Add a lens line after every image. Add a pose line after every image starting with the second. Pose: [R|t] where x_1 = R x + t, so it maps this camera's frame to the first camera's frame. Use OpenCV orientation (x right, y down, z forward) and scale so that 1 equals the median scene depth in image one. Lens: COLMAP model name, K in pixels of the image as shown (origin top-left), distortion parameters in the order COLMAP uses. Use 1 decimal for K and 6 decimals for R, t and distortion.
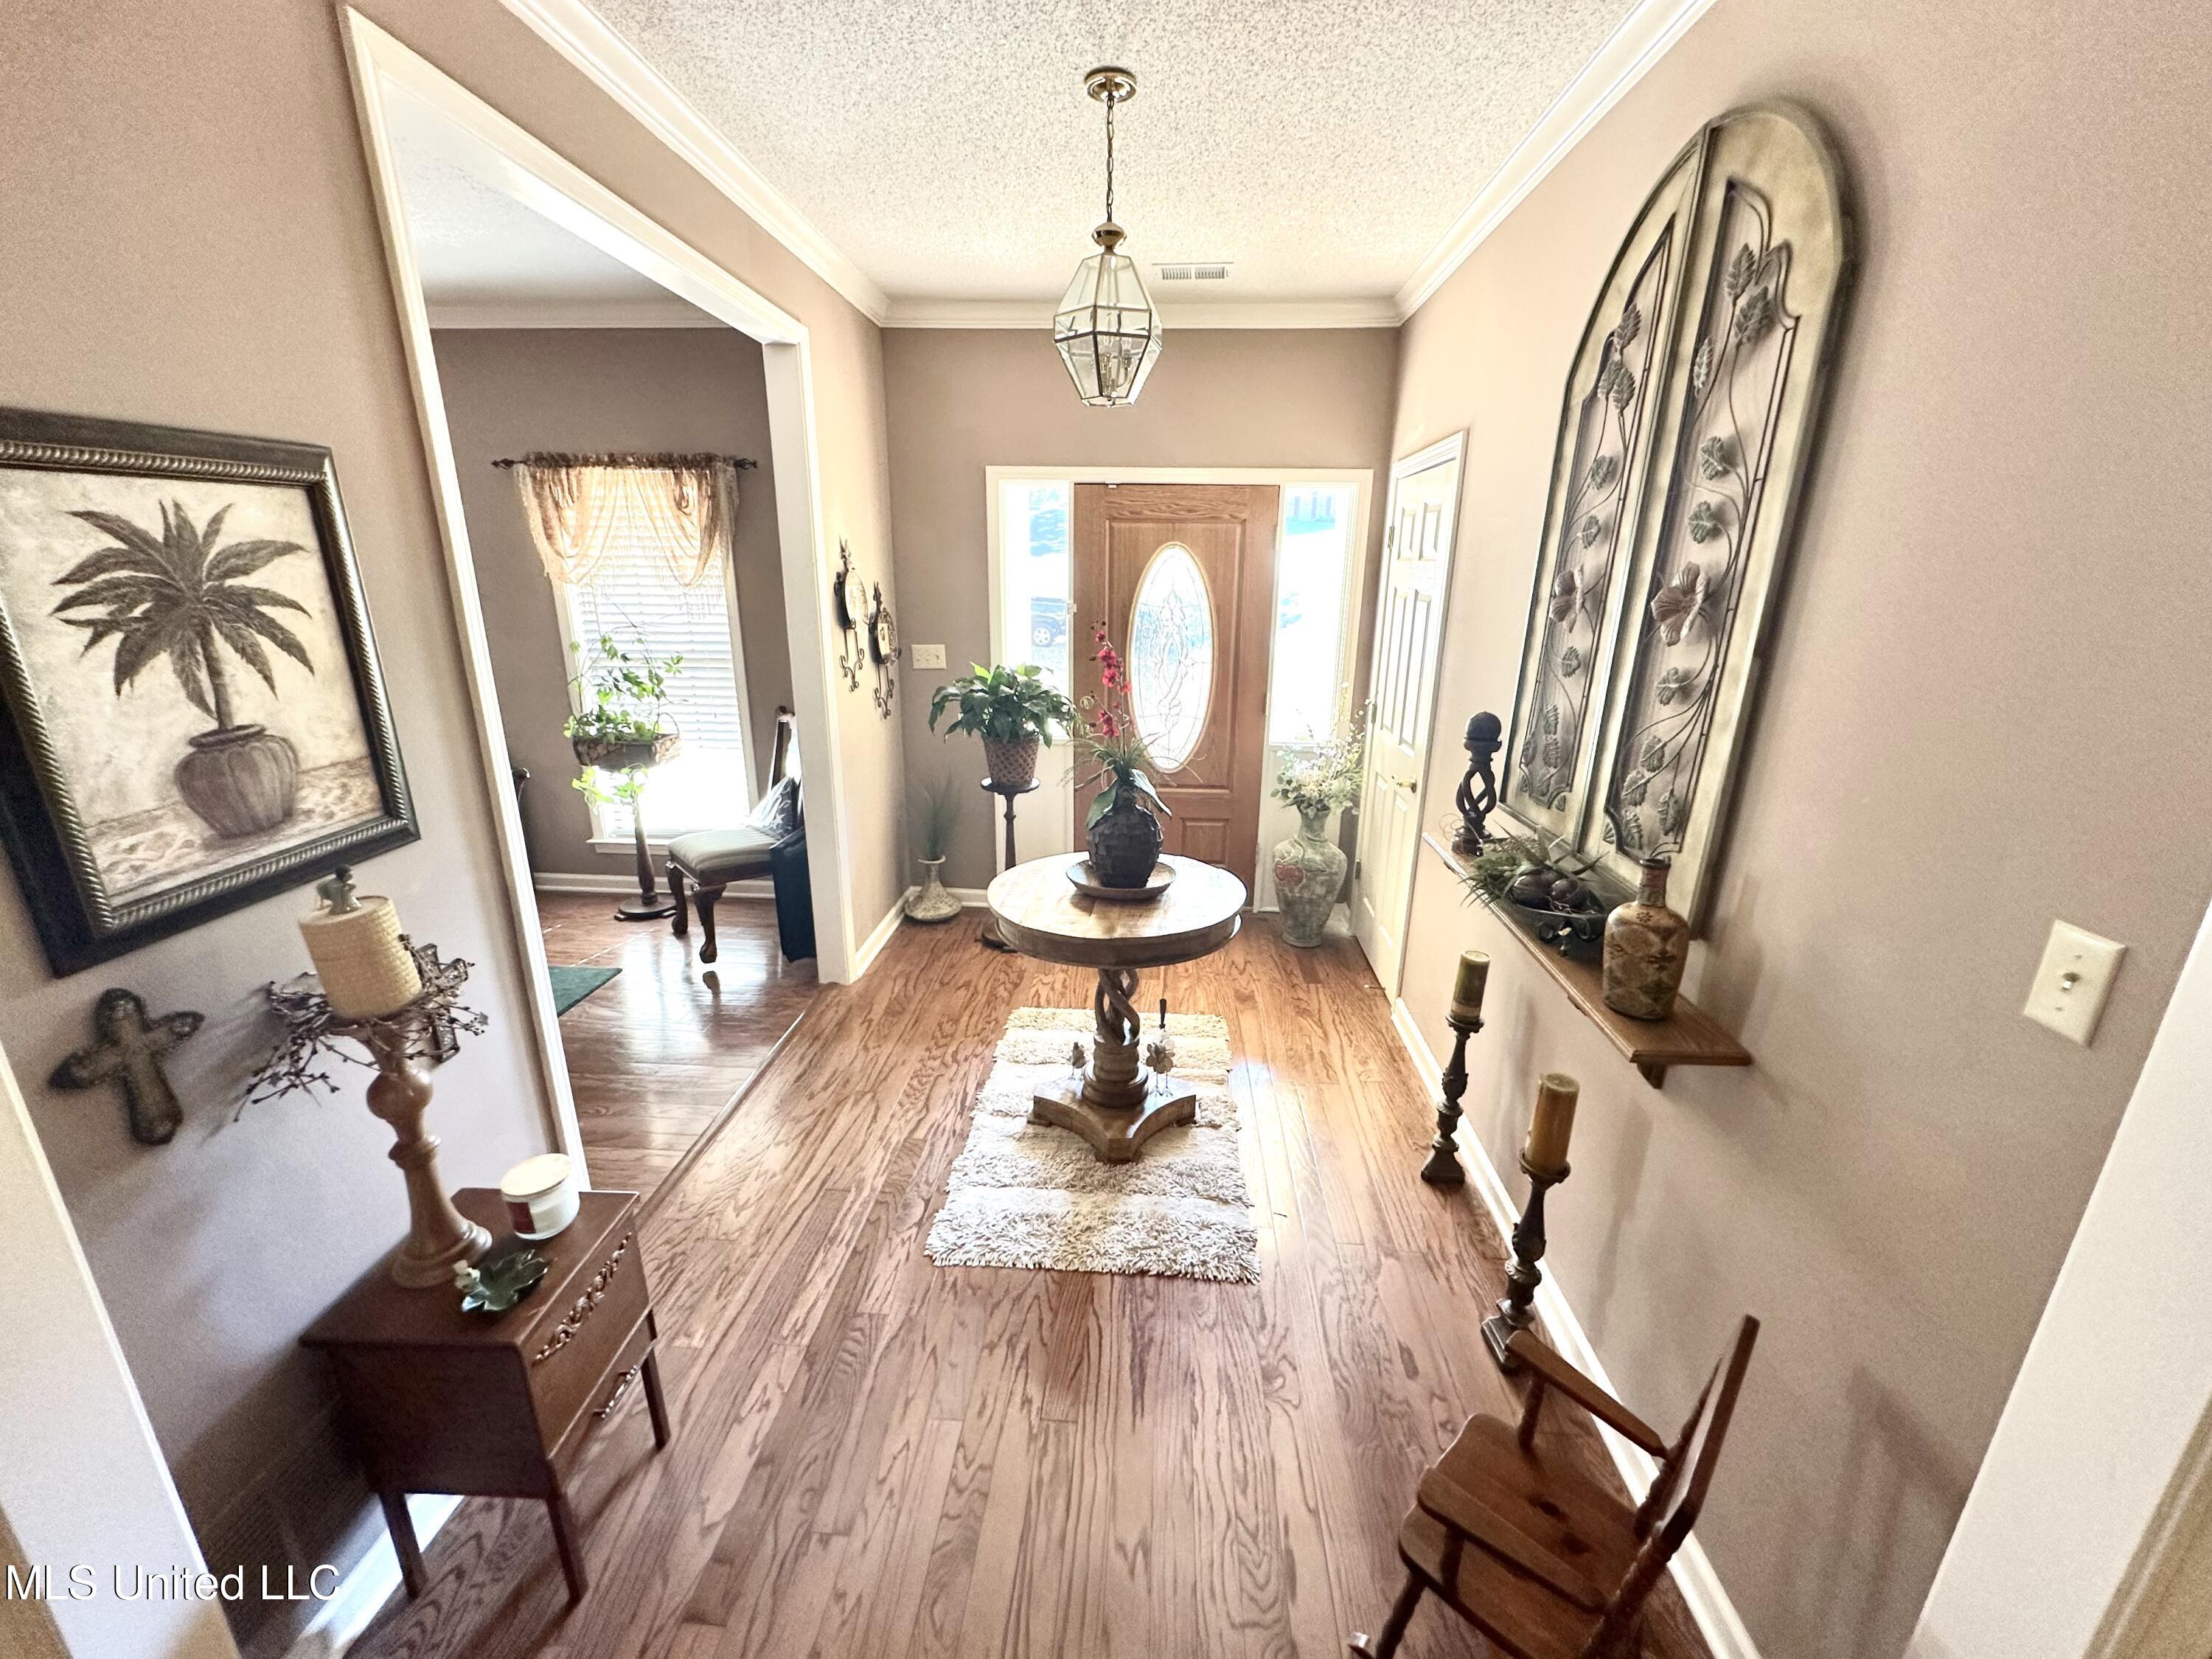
lens RADIAL K [[882.6, 0, 1096.3], [0, 882.6, 834.0], [0, 0, 1]] dist [-0.003106, 0.000295]
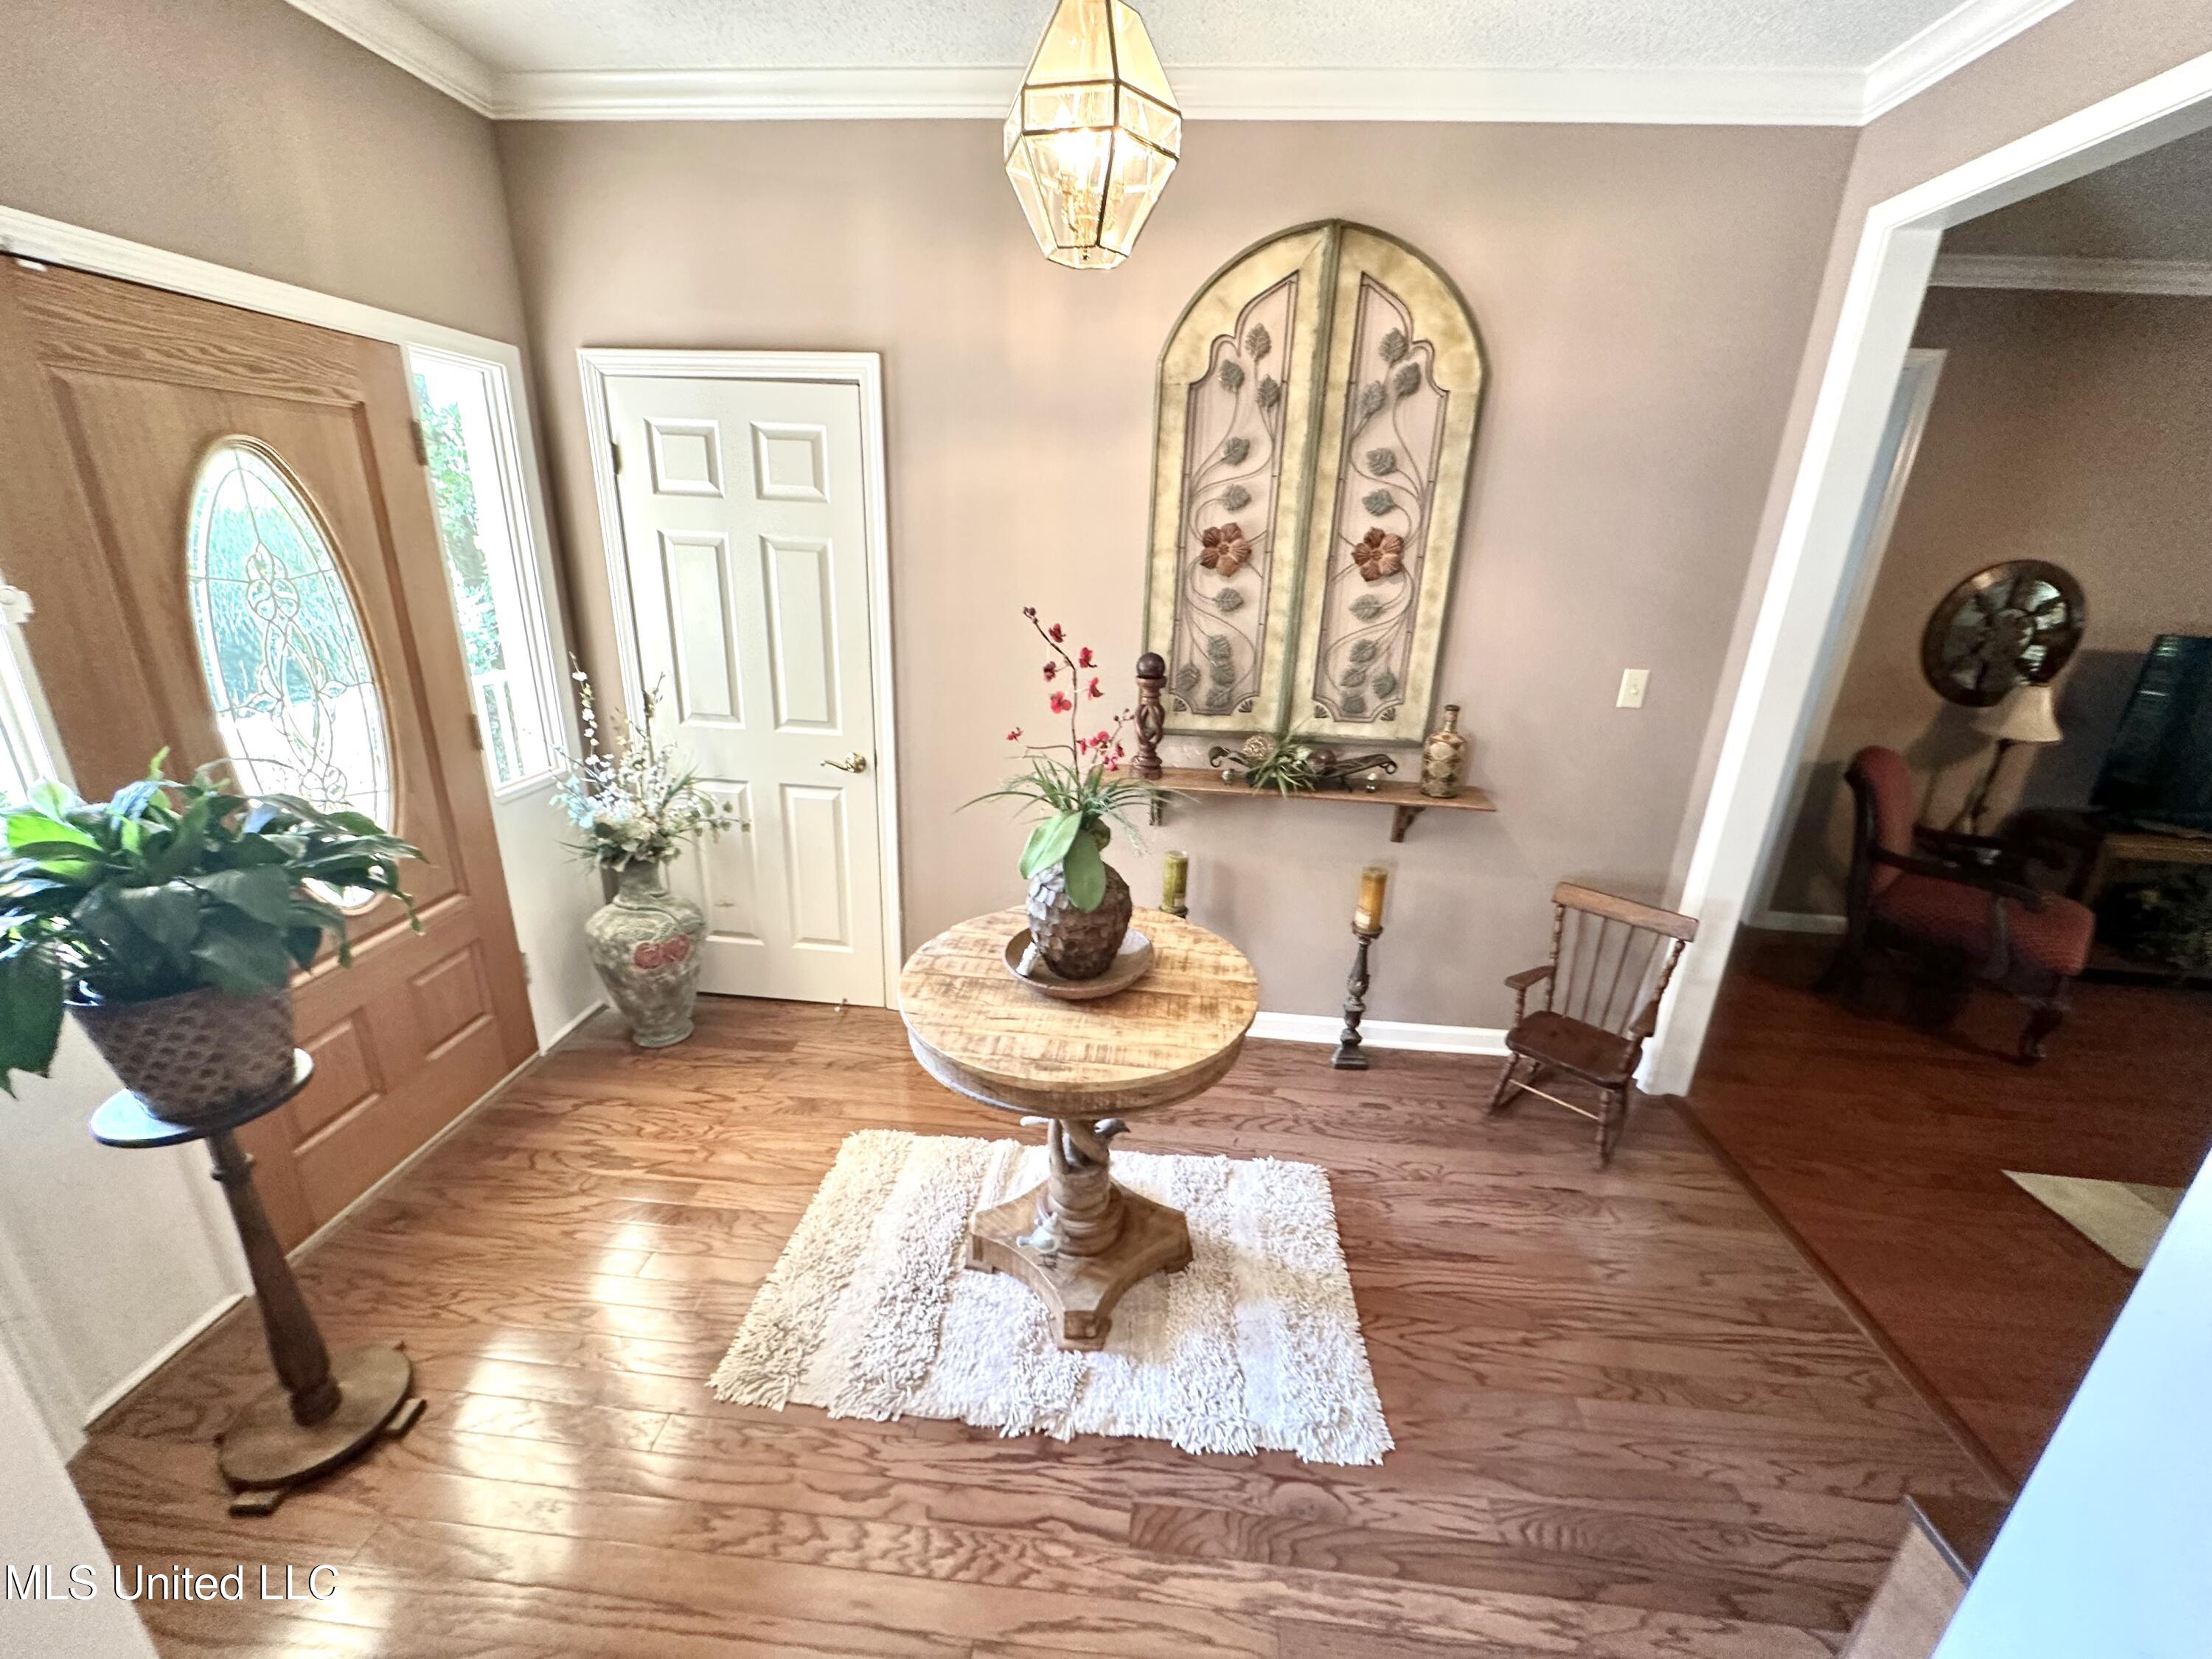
lens RADIAL K [[882.6, 0, 1110.5], [0, 882.6, 836.3], [0, 0, 1]] dist [-0.003106, 0.000295]
pose [[0.006294, -0.344004, 0.938947, -0.817383], [0.255544, 0.908342, 0.331078, -0.364618], [-0.966777, 0.237858, 0.093625, 1.167277]]
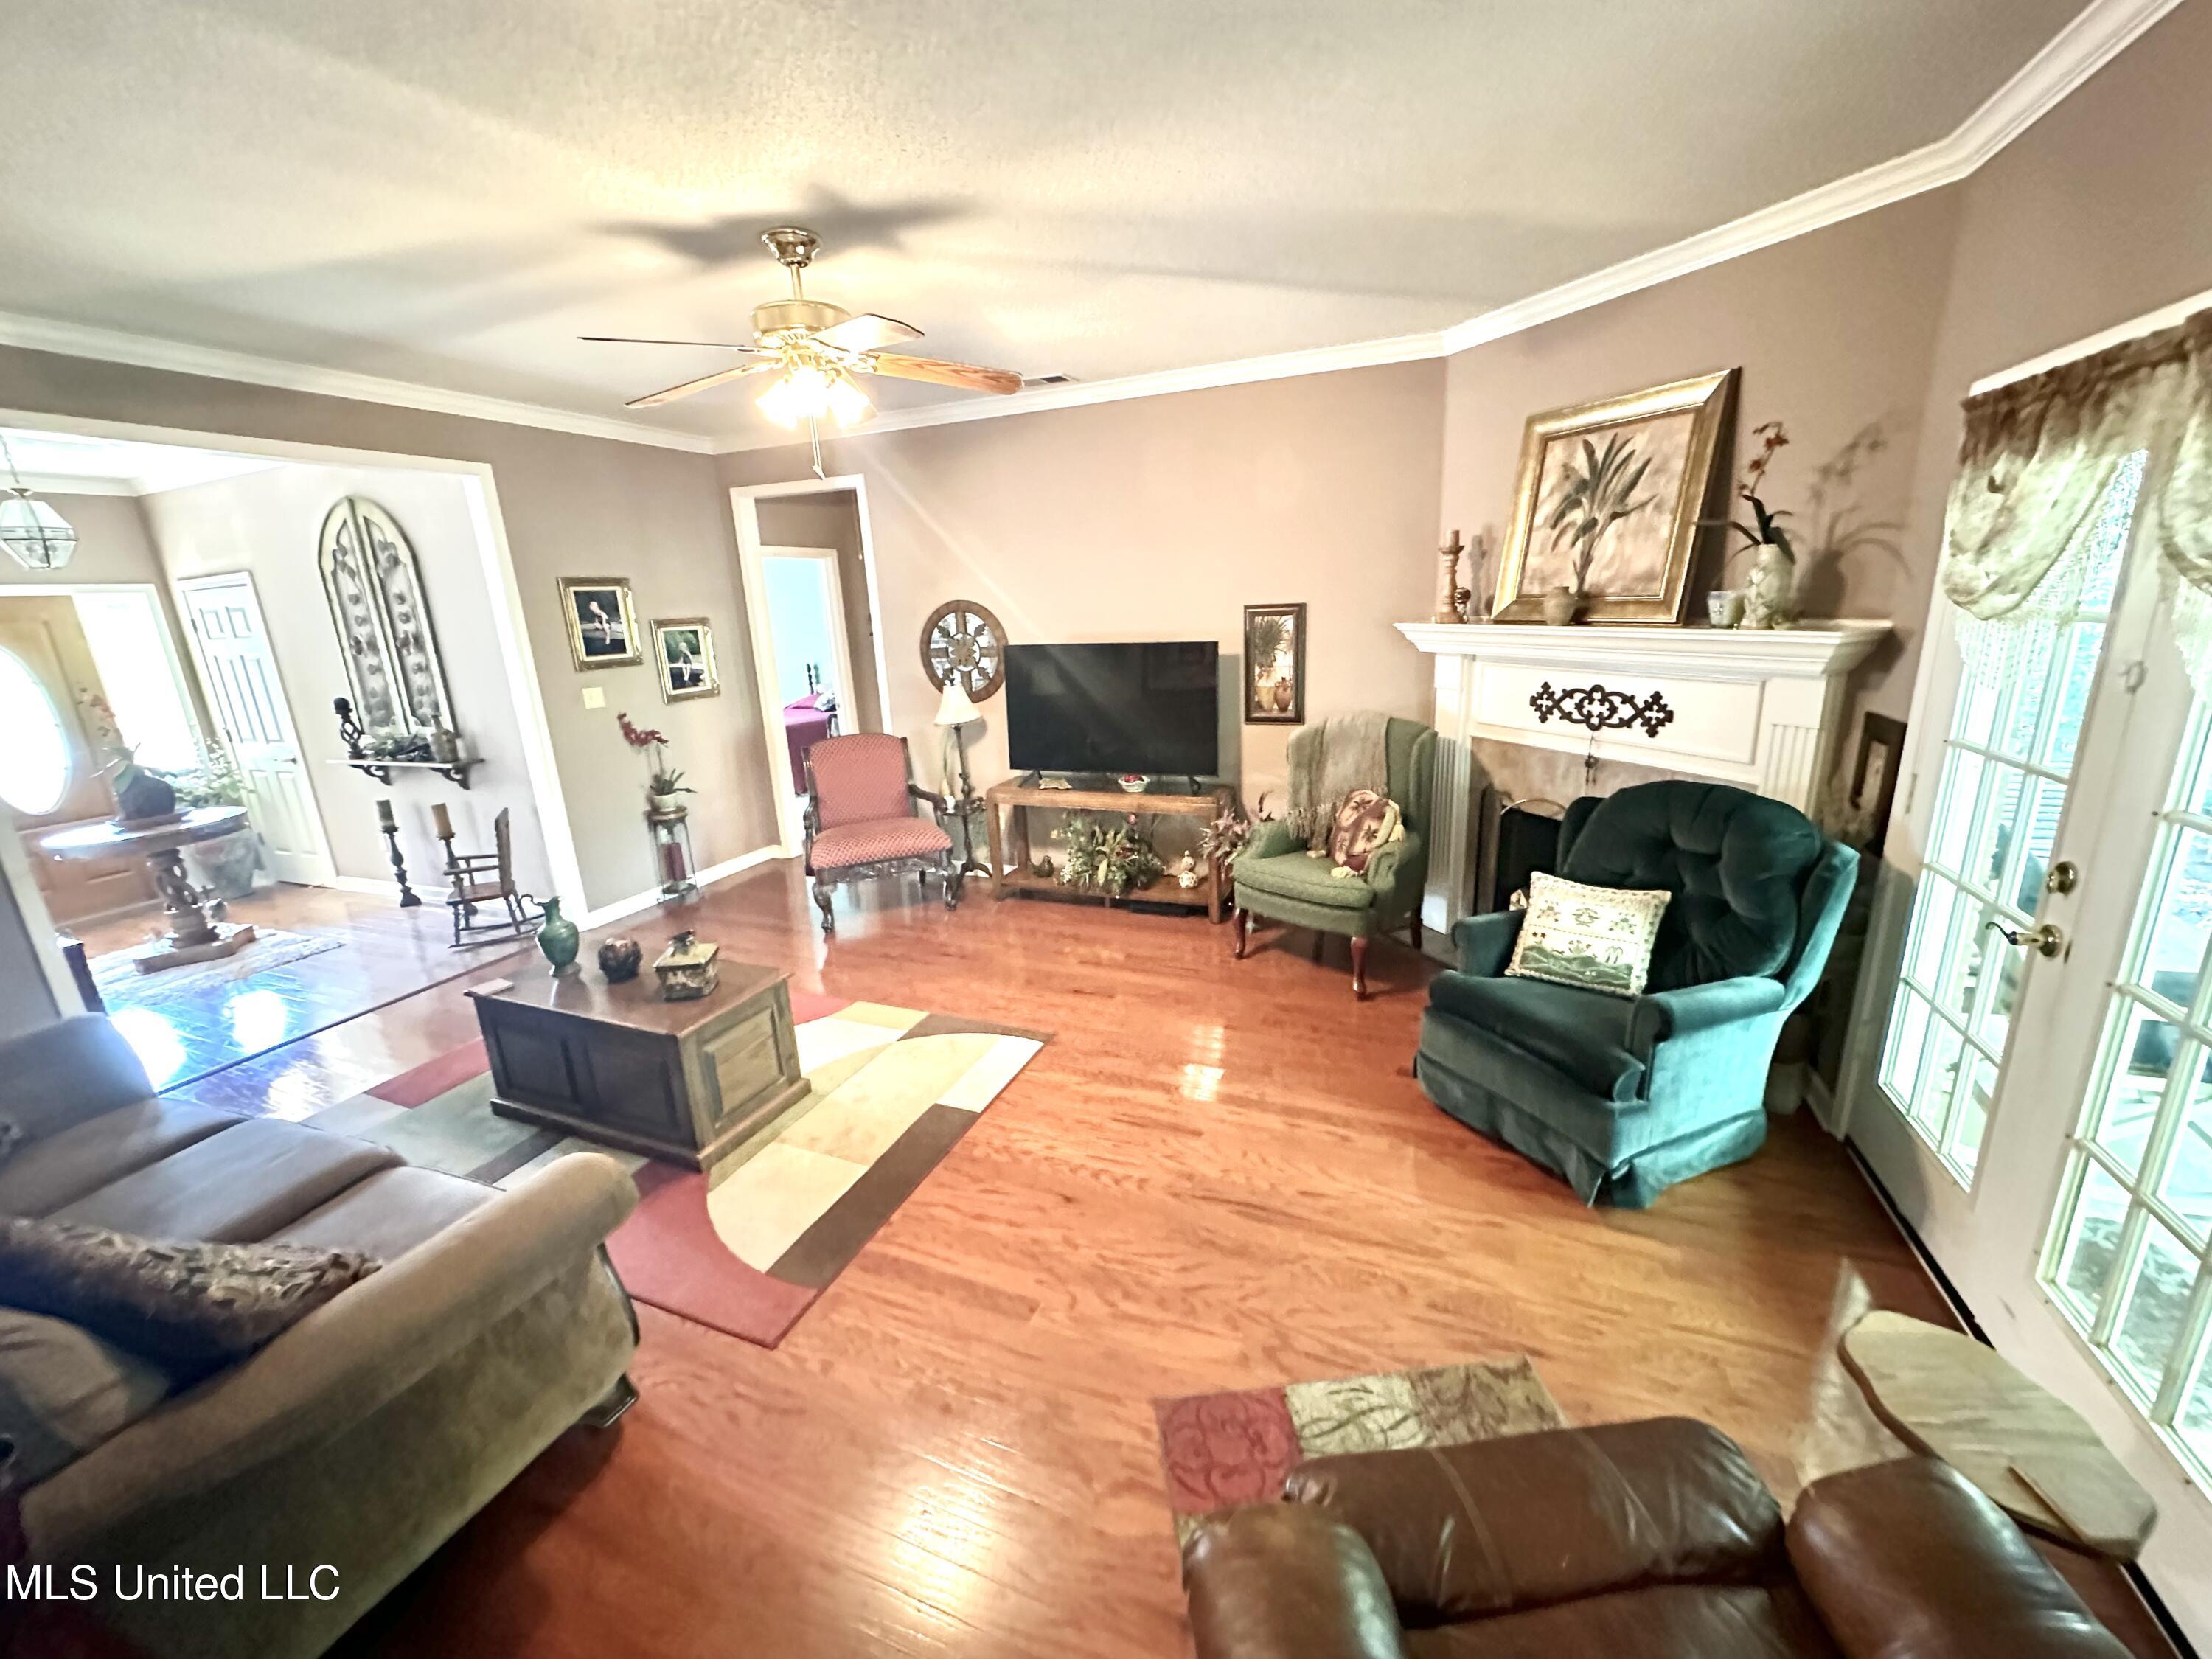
lens RADIAL K [[882.6, 0, 1109.3], [0, 882.6, 830.9], [0, 0, 1]] dist [-0.003106, 0.000295]
pose [[0.307927, -0.267965, 0.912894, -1.341747], [0.332925, 0.929202, 0.160453, 0.576597], [-0.891258, 0.254518, 0.375339, -1.866421]]
